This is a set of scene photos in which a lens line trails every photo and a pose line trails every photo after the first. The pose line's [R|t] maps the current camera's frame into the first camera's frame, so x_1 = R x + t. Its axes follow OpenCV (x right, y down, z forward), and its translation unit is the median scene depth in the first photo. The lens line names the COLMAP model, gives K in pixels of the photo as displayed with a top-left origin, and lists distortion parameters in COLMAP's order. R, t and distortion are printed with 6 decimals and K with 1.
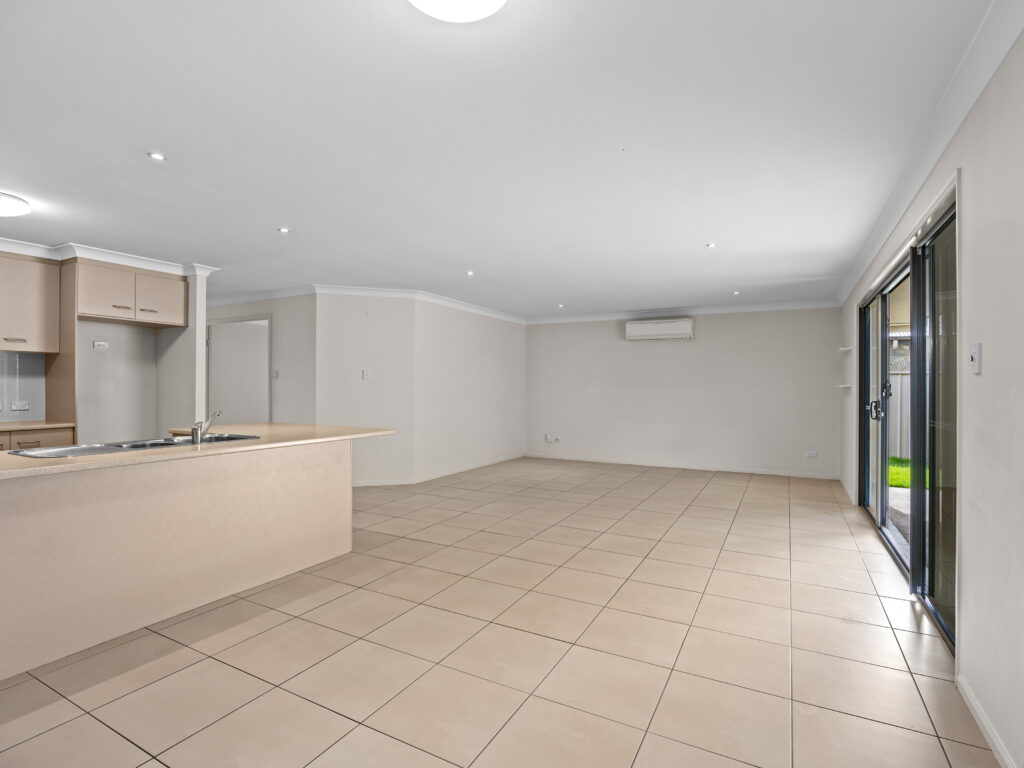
lens RADIAL K [[507.9, 0, 512.0], [0, 507.9, 384.0], [0, 0, 1]] dist [0.001264, 0.000102]
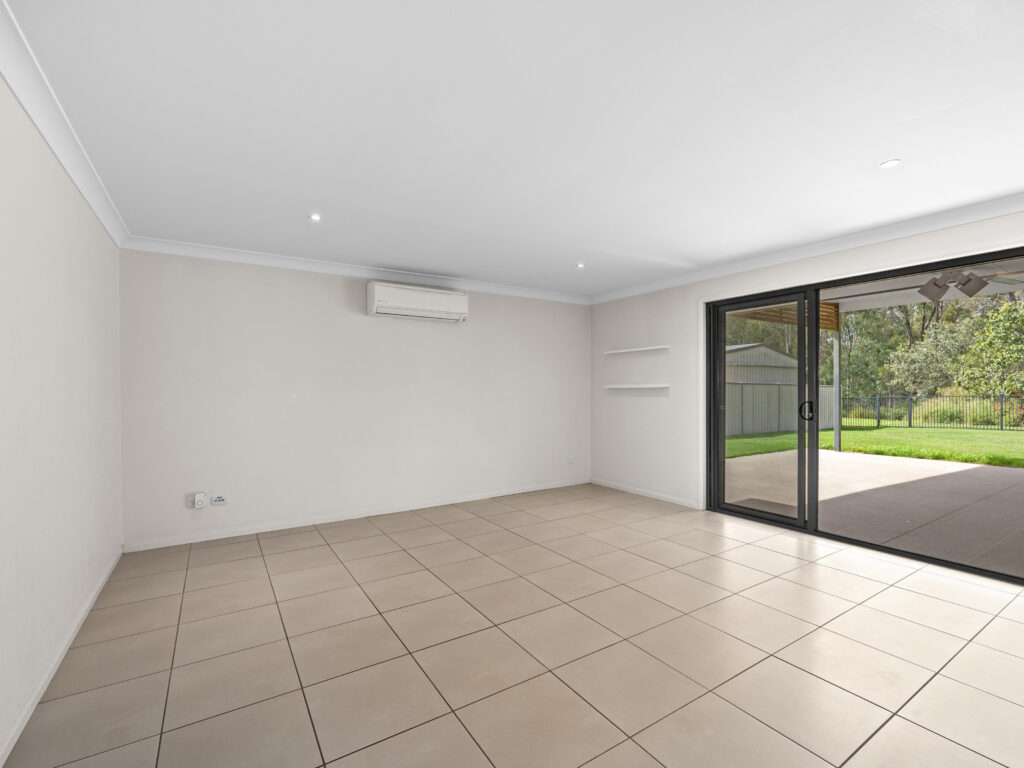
lens RADIAL K [[467.3, 0, 512.0], [0, 467.3, 384.0], [0, 0, 1]] dist [-0.000498, -0.000275]
pose [[0.481828, -0.005478, 0.876249, -0.183697], [0.002339, 0.999985, 0.004965, -0.002975], [-0.876263, -0.000342, 0.481834, 0.590942]]
